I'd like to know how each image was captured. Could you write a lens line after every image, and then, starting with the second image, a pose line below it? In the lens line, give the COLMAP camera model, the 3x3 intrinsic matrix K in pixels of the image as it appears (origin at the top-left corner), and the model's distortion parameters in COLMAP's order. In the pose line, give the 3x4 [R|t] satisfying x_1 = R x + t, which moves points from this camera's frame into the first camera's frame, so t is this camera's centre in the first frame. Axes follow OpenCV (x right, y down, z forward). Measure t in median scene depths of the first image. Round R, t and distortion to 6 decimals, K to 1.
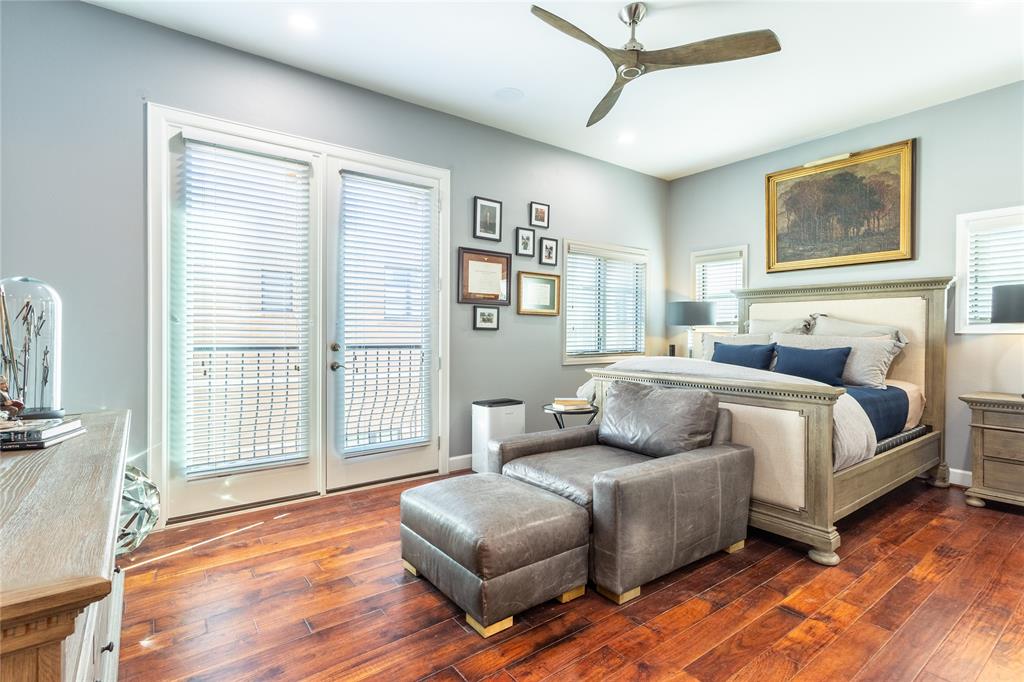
lens RADIAL K [[501.6, 0, 510.3], [0, 501.6, 334.7], [0, 0, 1]] dist [0.009254, 0.001308]
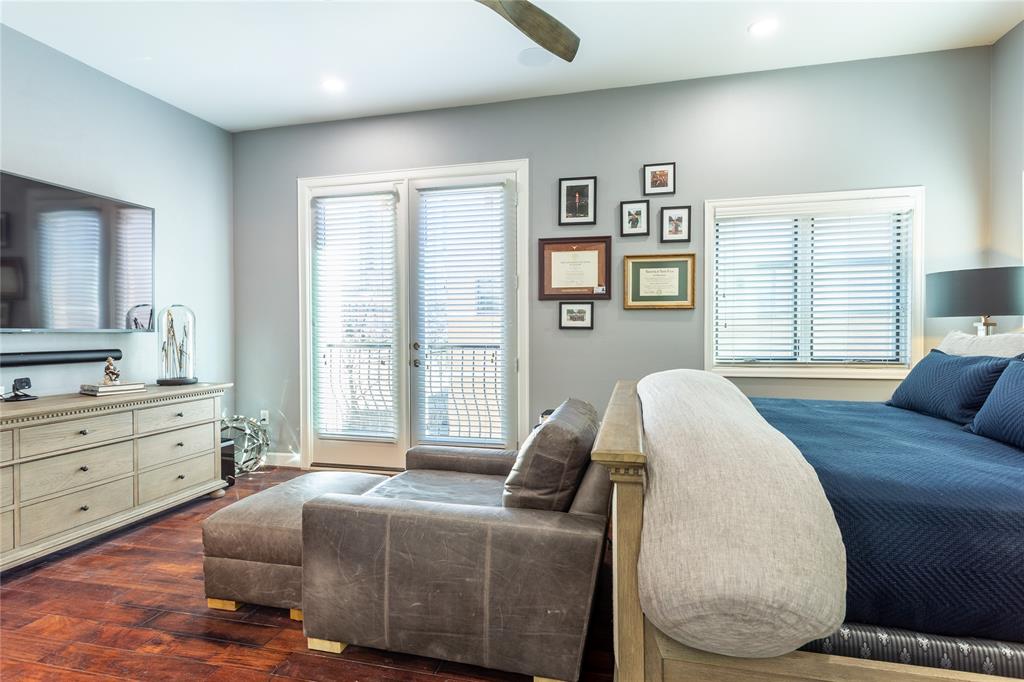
lens RADIAL K [[501.6, 0, 506.2], [0, 501.6, 337.7], [0, 0, 1]] dist [0.009254, 0.001308]
pose [[0.634041, 0.003723, -0.773291, 0.539624], [0.002956, 0.999969, 0.007238, -0.001547], [0.773294, -0.006875, 0.634010, 0.351018]]
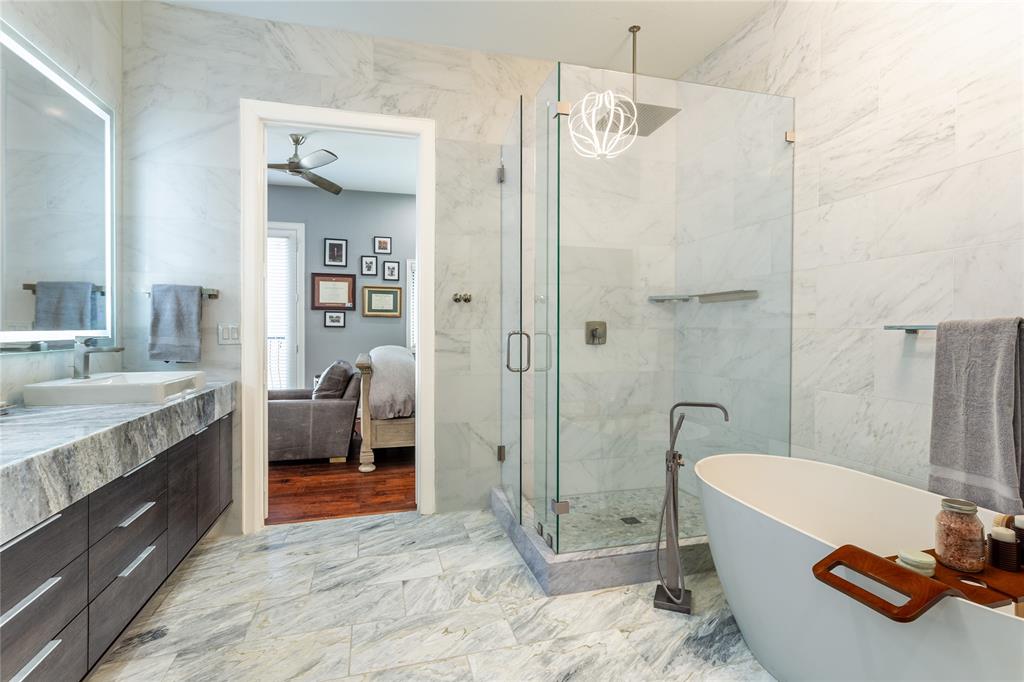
lens RADIAL K [[501.6, 0, 497.8], [0, 501.6, 333.6], [0, 0, 1]] dist [0.009254, 0.001308]
pose [[0.926602, 0.001548, -0.376040, 0.941676], [-0.000908, 0.999998, 0.001880, 0.005493], [0.376042, -0.001401, 0.926602, -0.188815]]
